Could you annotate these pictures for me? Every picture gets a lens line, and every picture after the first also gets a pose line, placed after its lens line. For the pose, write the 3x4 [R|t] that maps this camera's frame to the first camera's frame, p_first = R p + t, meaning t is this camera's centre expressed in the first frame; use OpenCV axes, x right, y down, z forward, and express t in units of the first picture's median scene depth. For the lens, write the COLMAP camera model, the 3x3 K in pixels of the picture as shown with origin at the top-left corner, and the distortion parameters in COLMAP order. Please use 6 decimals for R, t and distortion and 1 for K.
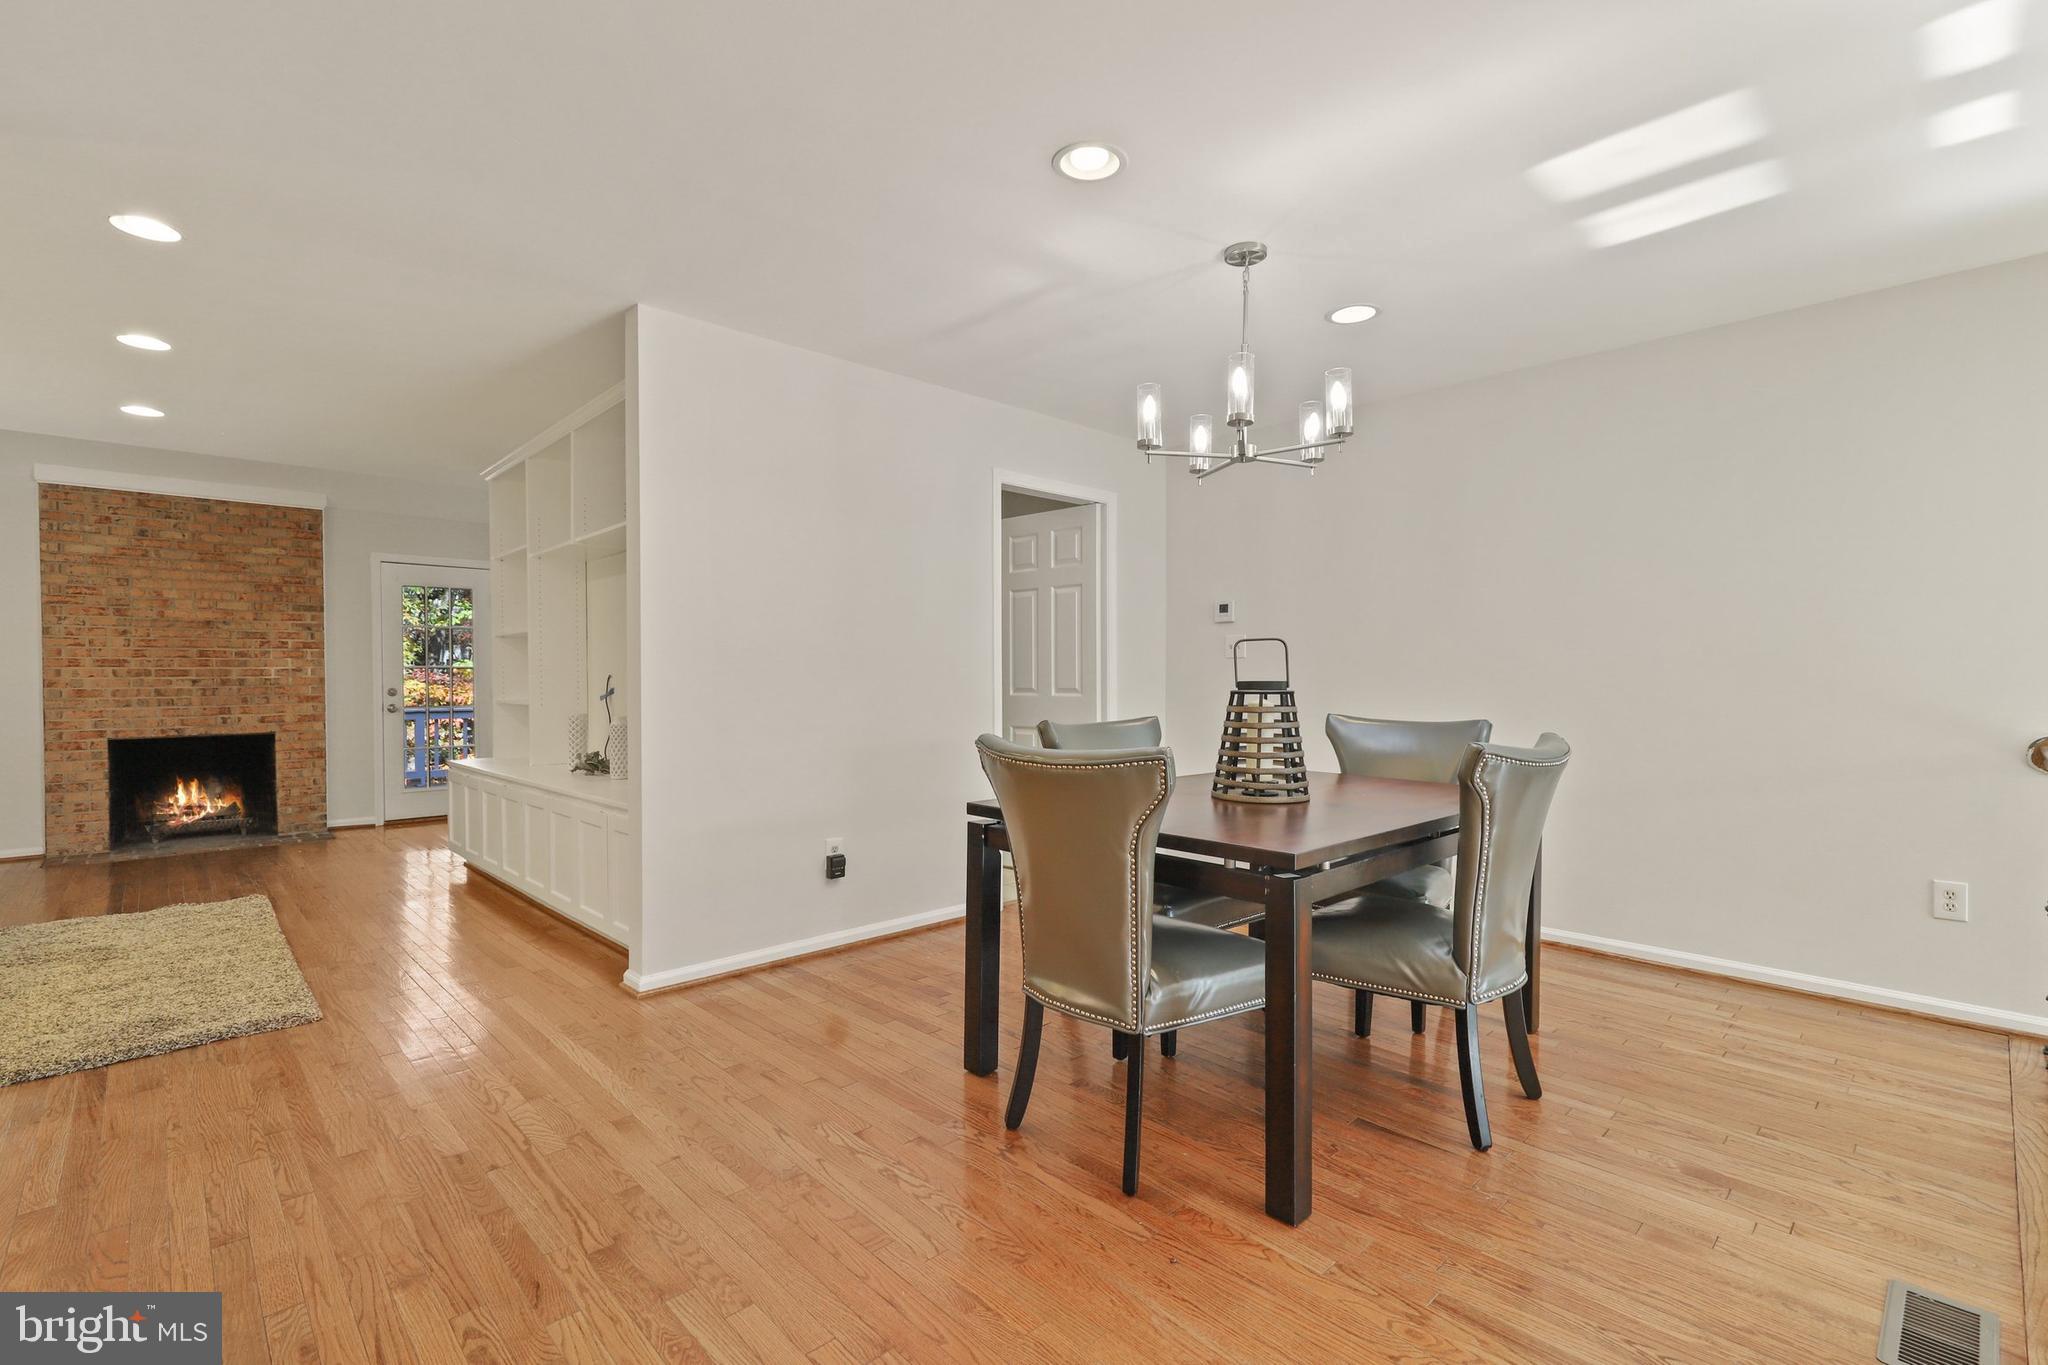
lens RADIAL K [[923.7, 0, 1026.8], [0, 923.7, 690.5], [0, 0, 1]] dist [0.001418, 0.000167]
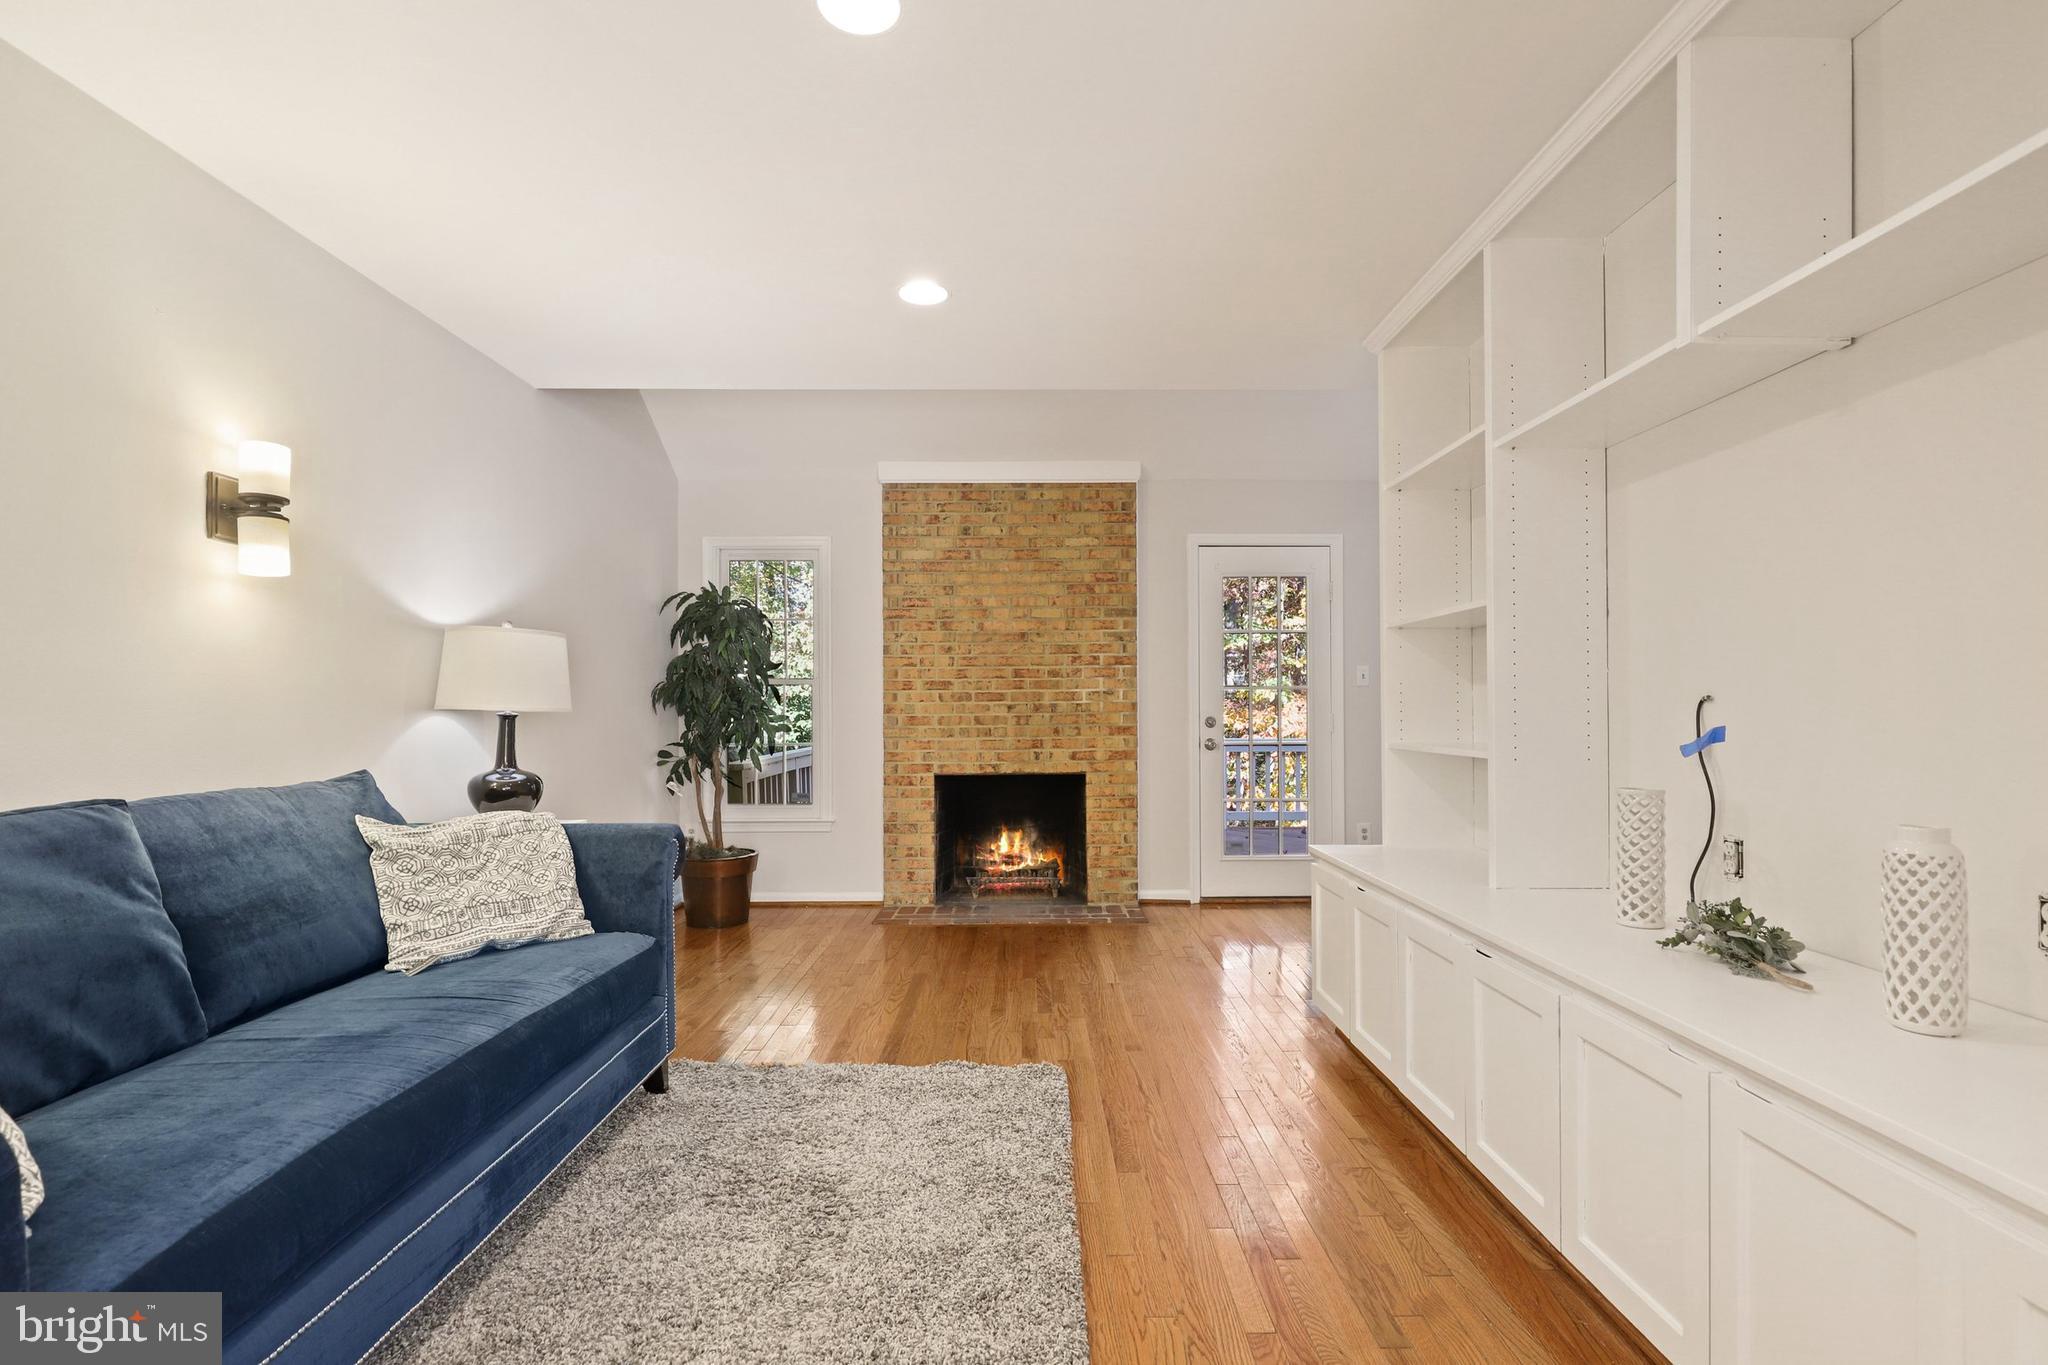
lens RADIAL K [[958.8, 0, 1028.2], [0, 958.8, 696.4], [0, 0, 1]] dist [0.001268, 0.000084]
pose [[0.729281, -0.004986, -0.684197, -0.305235], [-0.009063, 0.999815, -0.016946, -0.005095], [0.684155, 0.018559, 0.729101, 0.389474]]
